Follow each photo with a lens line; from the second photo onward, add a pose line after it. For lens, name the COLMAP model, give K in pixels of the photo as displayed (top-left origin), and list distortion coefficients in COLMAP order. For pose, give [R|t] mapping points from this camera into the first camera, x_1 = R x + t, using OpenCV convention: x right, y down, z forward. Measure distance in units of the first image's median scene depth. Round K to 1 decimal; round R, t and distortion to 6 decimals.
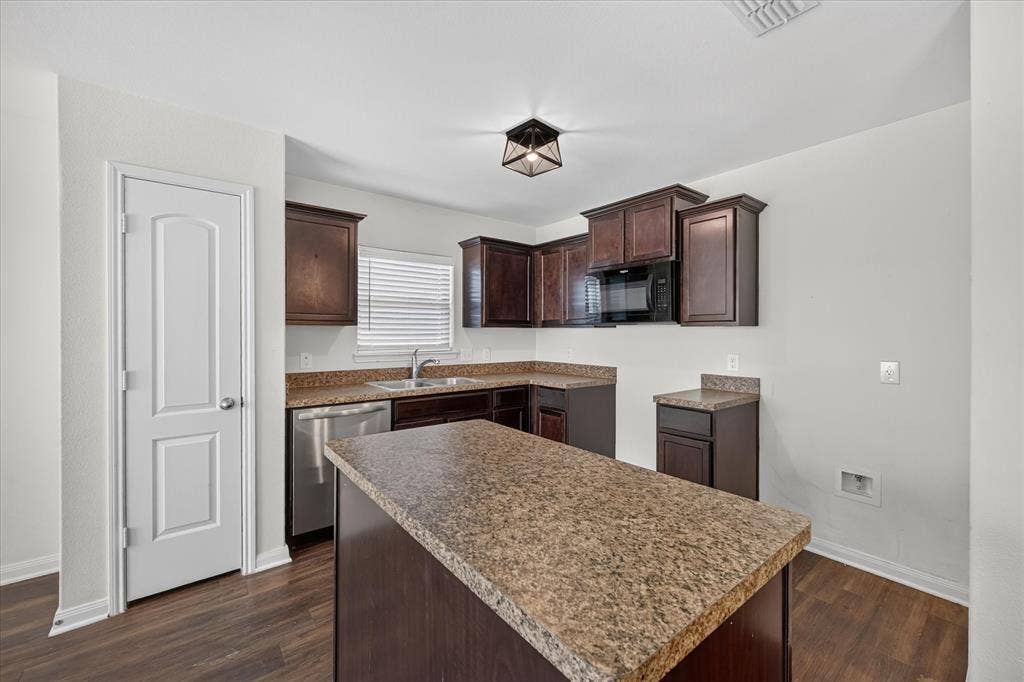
lens RADIAL K [[411.3, 0, 510.9], [0, 411.3, 334.2], [0, 0, 1]] dist [-0.000419, 0.000154]
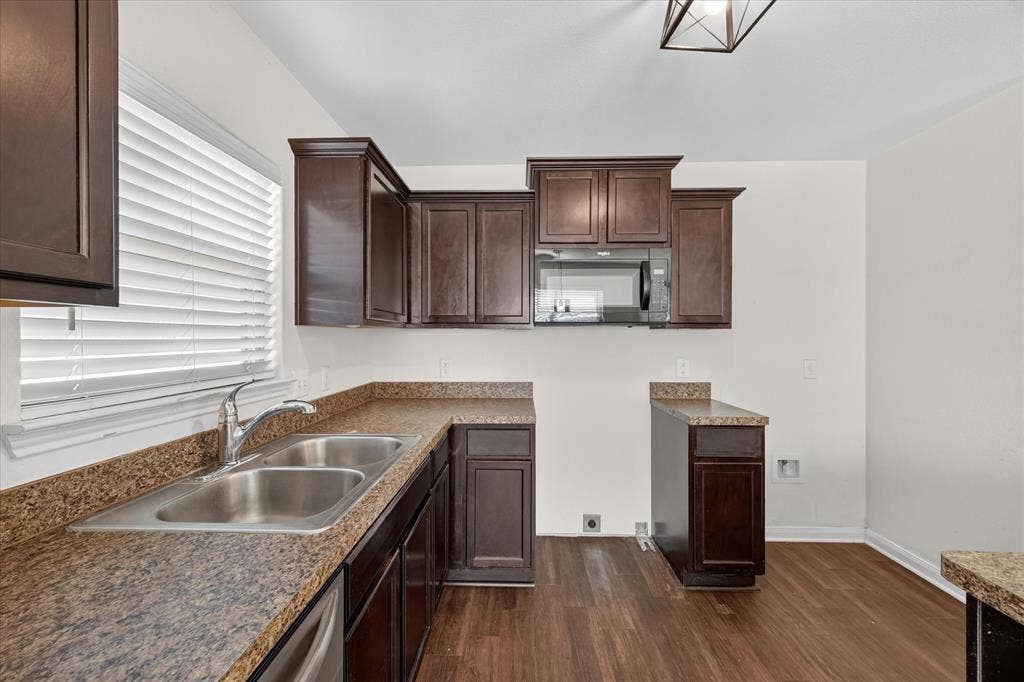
lens RADIAL K [[409.0, 0, 512.1], [0, 409.0, 337.7], [0, 0, 1]] dist [-0.000597, 0.000111]
pose [[0.642026, -0.004093, 0.766672, -0.471868], [0.002922, 0.999992, 0.002891, -0.004024], [-0.766677, 0.000384, 0.642033, 0.774759]]
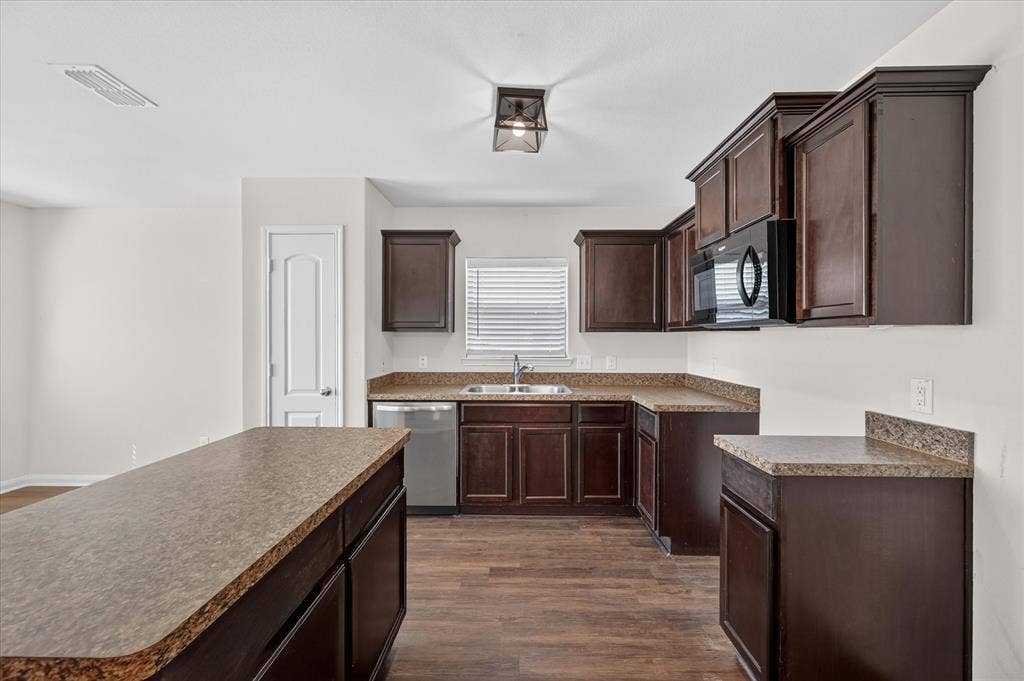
lens RADIAL K [[408.1, 0, 512.0], [0, 408.1, 340.5], [0, 0, 1]] dist [0.001155, 0.000125]
pose [[0.772608, 0.003598, -0.634873, 0.517965], [-0.002196, 0.999993, 0.002996, -0.000957], [0.634880, -0.000921, 0.772611, 0.304201]]
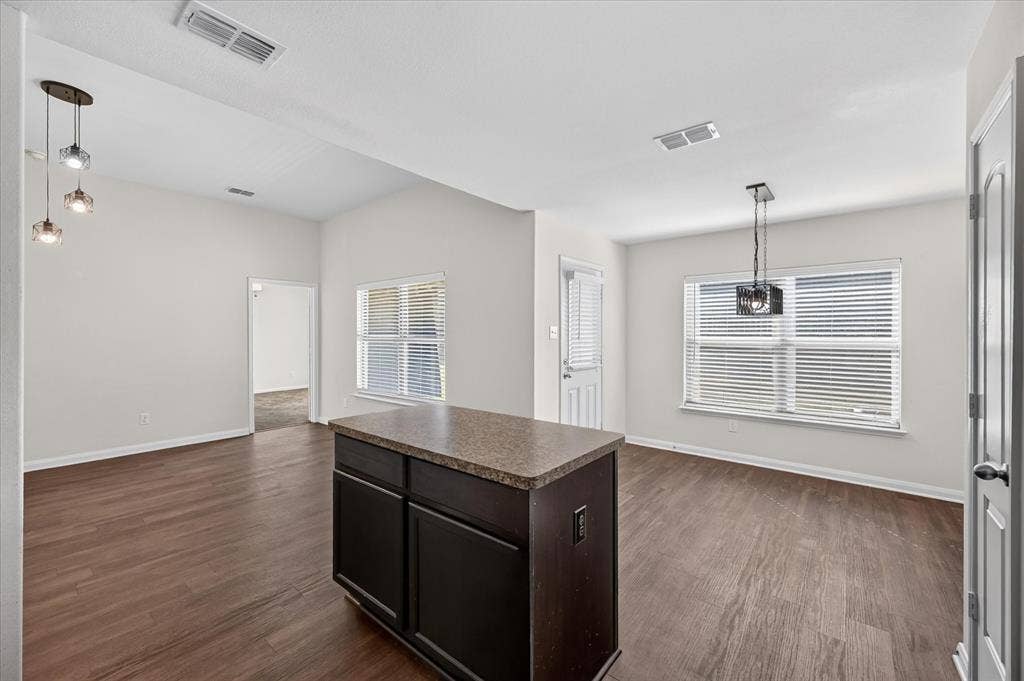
lens RADIAL K [[410.1, 0, 508.7], [0, 410.1, 339.3], [0, 0, 1]] dist [0.000600, 0.000227]
pose [[-0.979525, -0.001122, -0.201321, 0.066135], [-0.004295, 0.999873, 0.015328, -0.016780], [0.201278, 0.015879, -0.979405, 1.188156]]
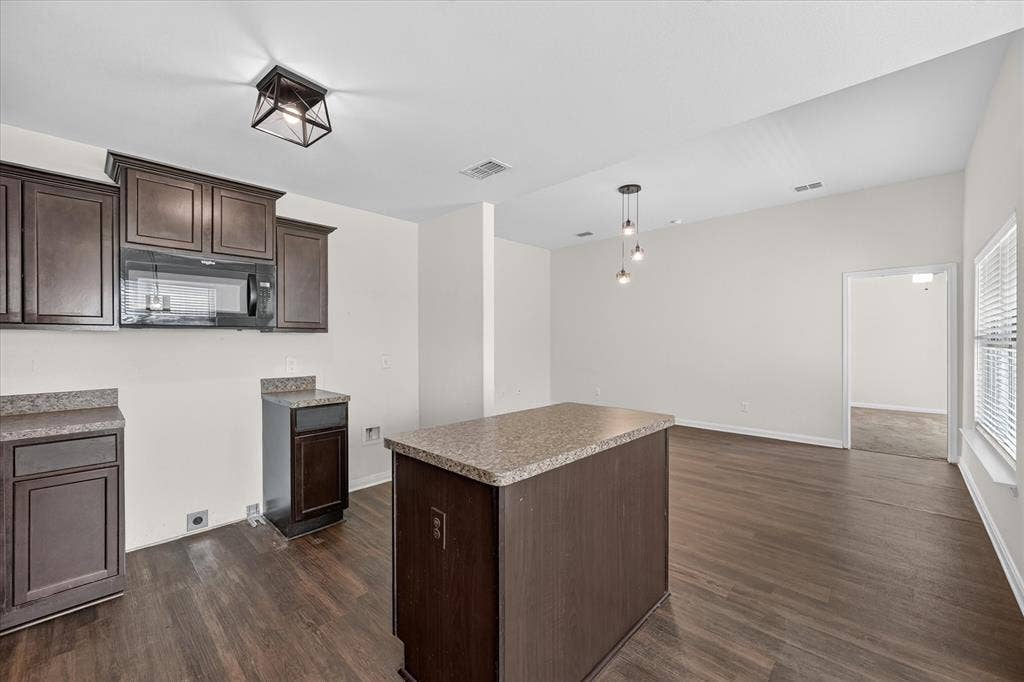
lens RADIAL K [[407.3, 0, 510.3], [0, 407.3, 341.5], [0, 0, 1]] dist [0.001363, 0.000227]
pose [[-0.135465, -0.008040, 0.990749, -0.711925], [0.003753, 0.999956, 0.008628, -0.002653], [-0.990775, 0.004887, -0.135429, 0.618925]]
